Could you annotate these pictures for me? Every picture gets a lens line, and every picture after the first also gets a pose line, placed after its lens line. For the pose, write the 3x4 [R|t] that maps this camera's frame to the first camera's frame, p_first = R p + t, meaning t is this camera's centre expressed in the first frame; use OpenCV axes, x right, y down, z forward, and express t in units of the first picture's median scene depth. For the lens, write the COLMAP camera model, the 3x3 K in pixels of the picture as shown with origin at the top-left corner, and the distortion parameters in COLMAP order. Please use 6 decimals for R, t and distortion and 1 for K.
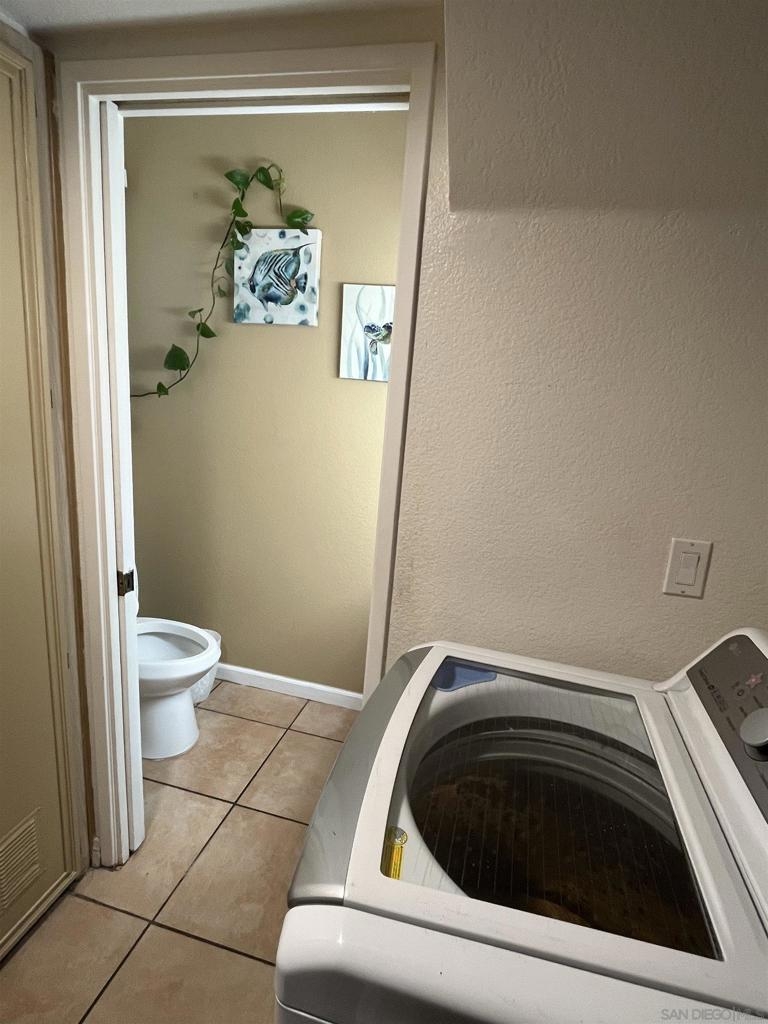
lens RADIAL K [[551.4, 0, 389.5], [0, 551.4, 511.9], [0, 0, 1]] dist [0.001466, 0.000173]
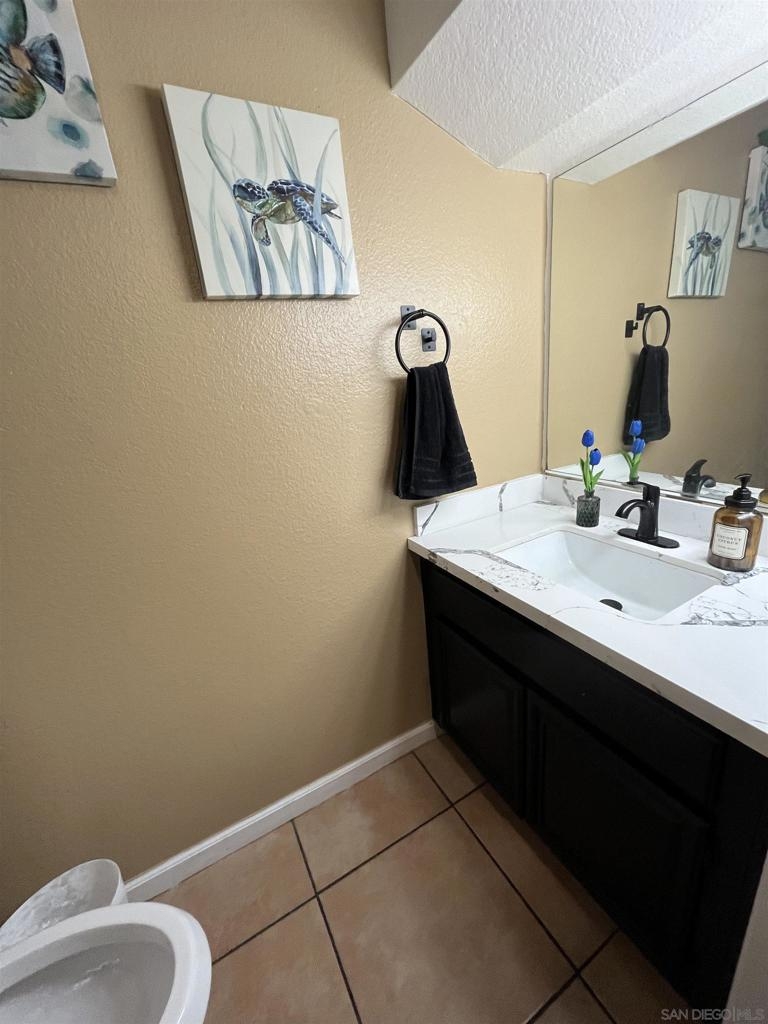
lens RADIAL K [[414.0, 0, 383.2], [0, 414.0, 509.6], [0, 0, 1]] dist [-0.001238, -0.000693]
pose [[0.724759, -0.350875, 0.592968, -0.275813], [0.310981, 0.934556, 0.172904, -0.072703], [-0.614829, 0.059088, 0.786444, 0.611038]]
